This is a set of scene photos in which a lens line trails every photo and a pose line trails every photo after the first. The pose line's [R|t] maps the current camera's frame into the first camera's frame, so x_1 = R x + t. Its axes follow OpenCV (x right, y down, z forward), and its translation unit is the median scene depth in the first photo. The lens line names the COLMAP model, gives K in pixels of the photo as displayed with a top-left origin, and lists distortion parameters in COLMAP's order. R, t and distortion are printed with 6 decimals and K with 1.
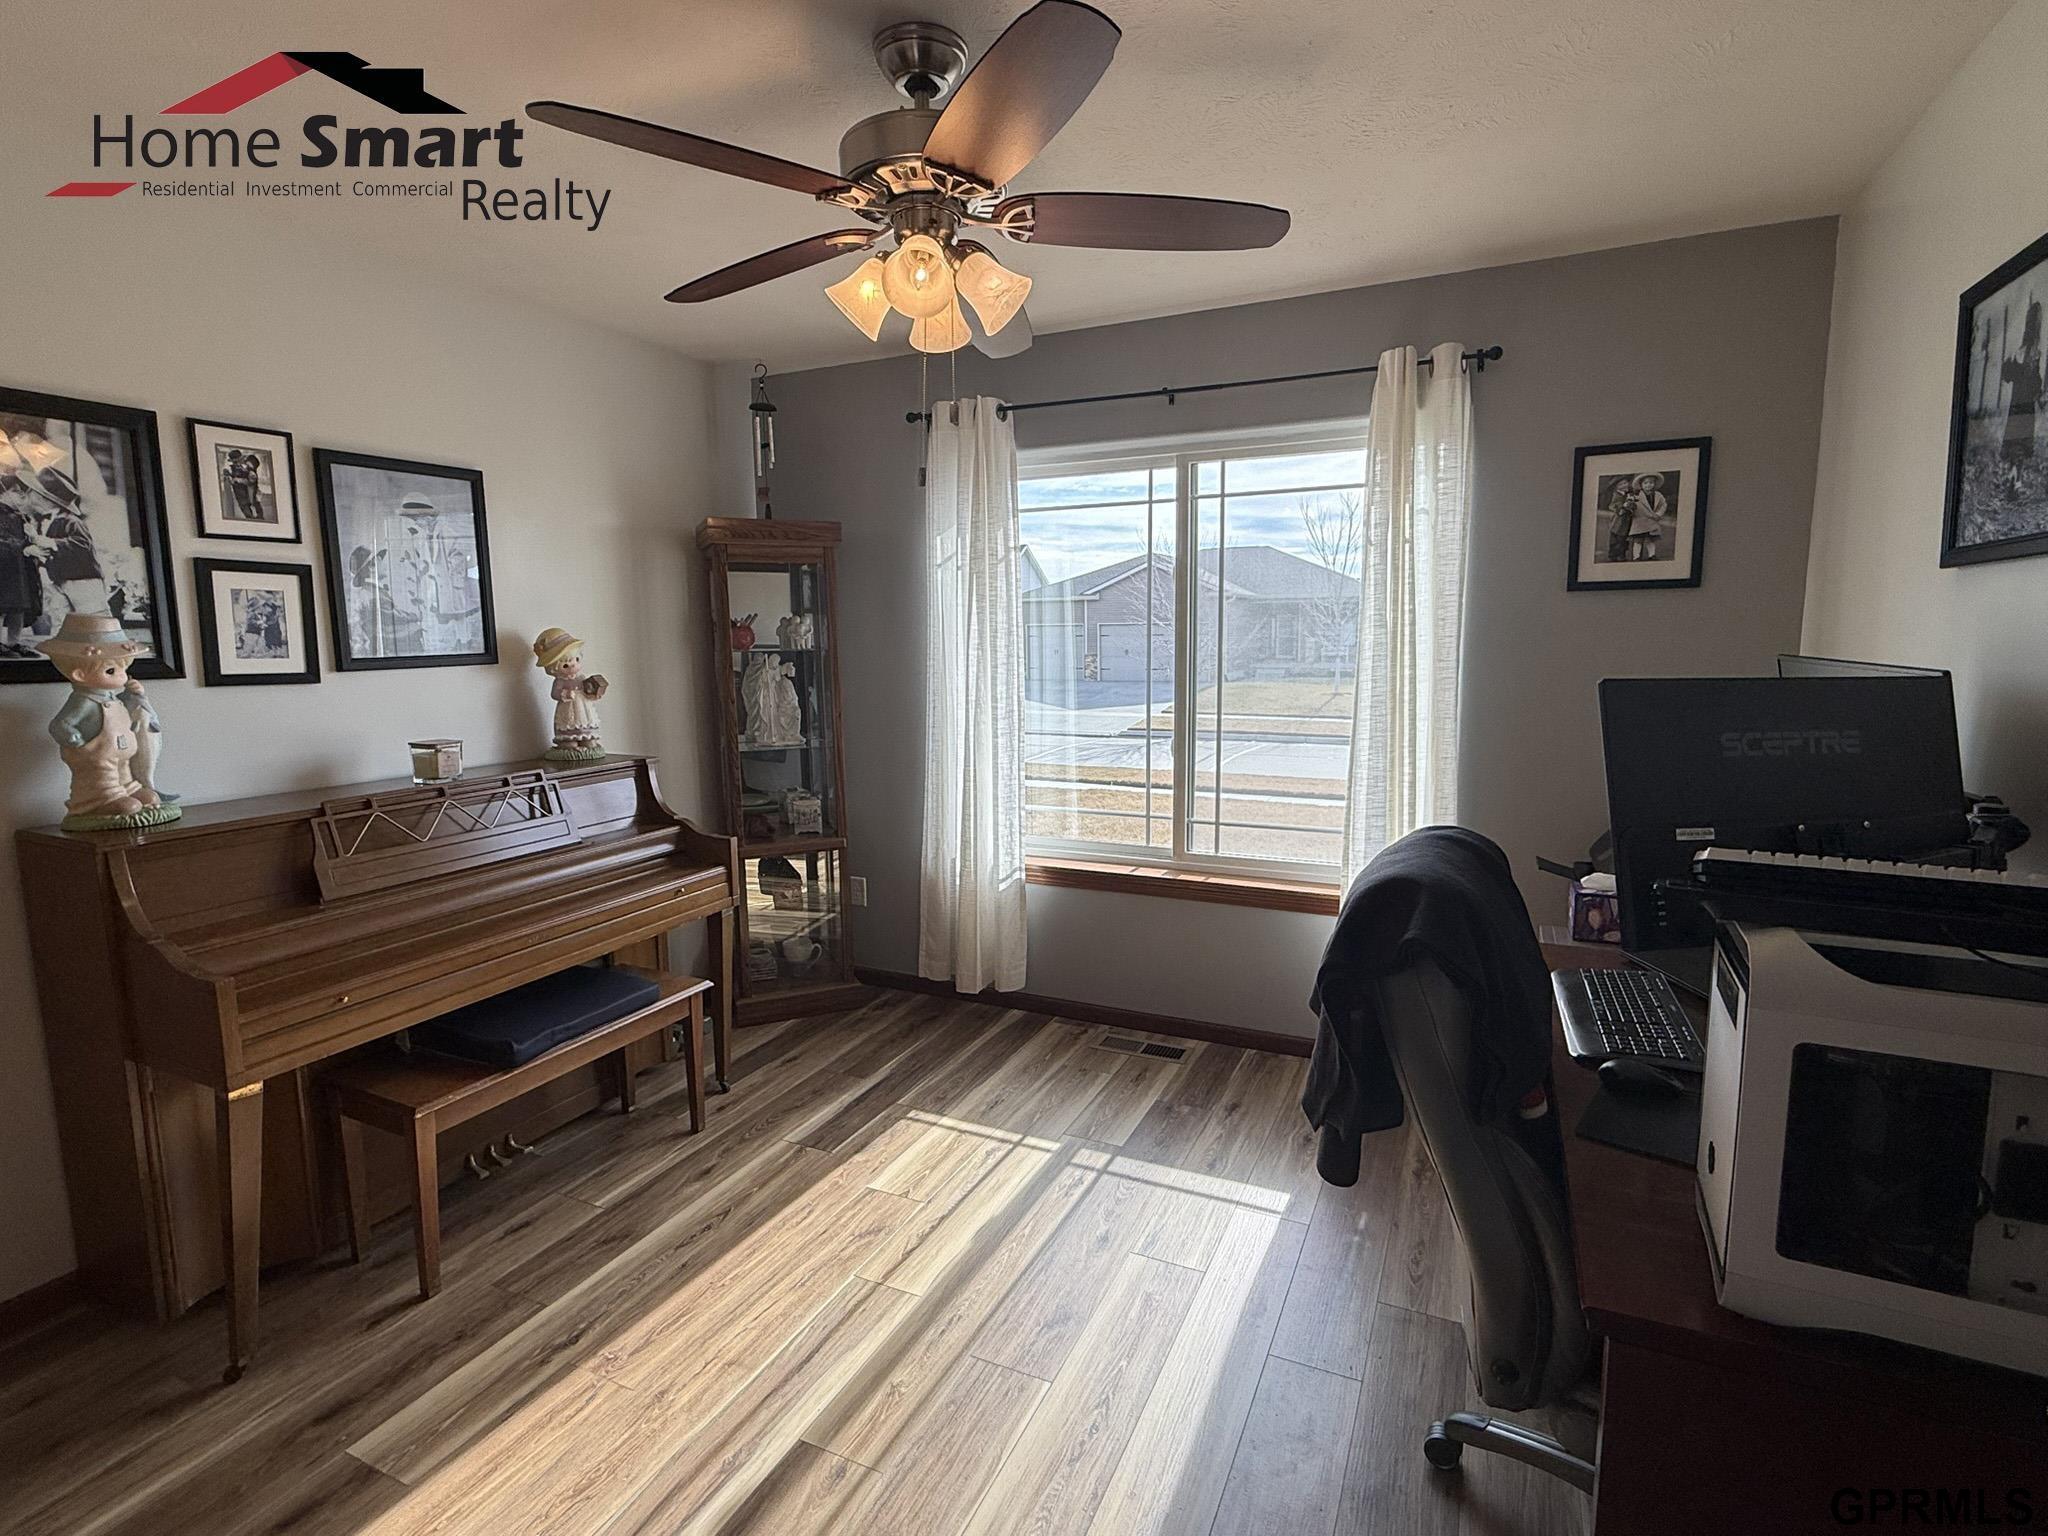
lens RADIAL K [[1002.9, 0, 1017.9], [0, 1002.9, 763.0], [0, 0, 1]] dist [-0.004710, -0.001531]
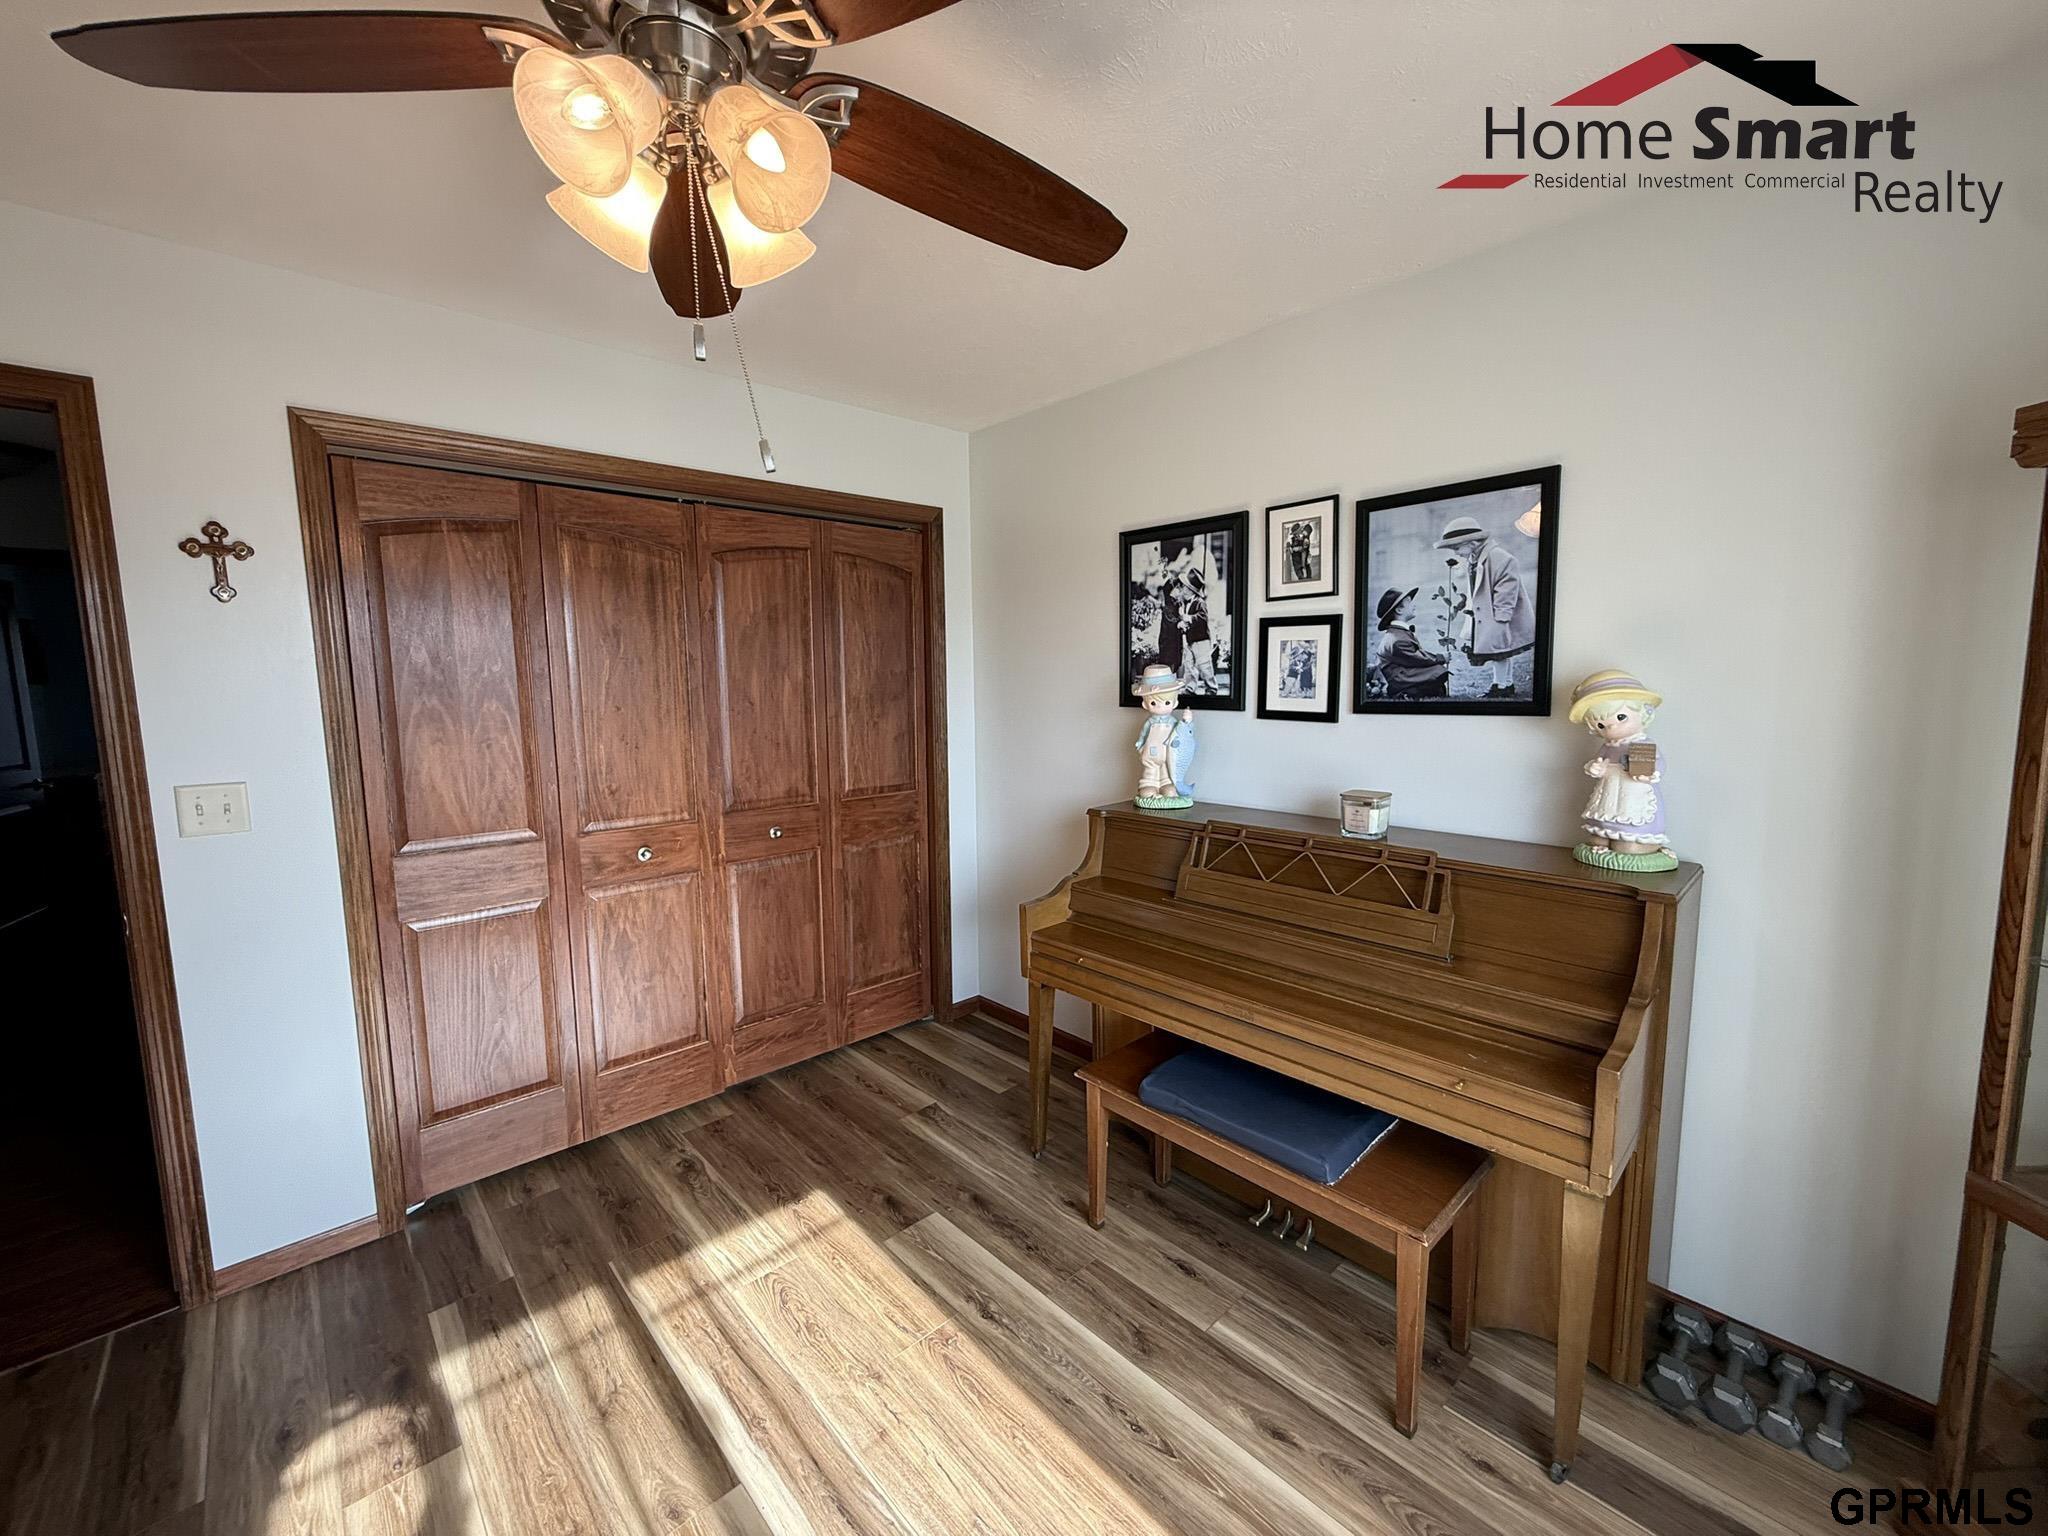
lens RADIAL K [[812.8, 0, 1021.1], [0, 812.8, 768.2], [0, 0, 1]] dist [-0.002019, 0.000731]
pose [[-0.365907, 0.117733, -0.923174, 0.267426], [-0.104578, 0.980482, 0.166491, -0.154661], [0.924757, 0.157464, -0.346453, 1.080972]]
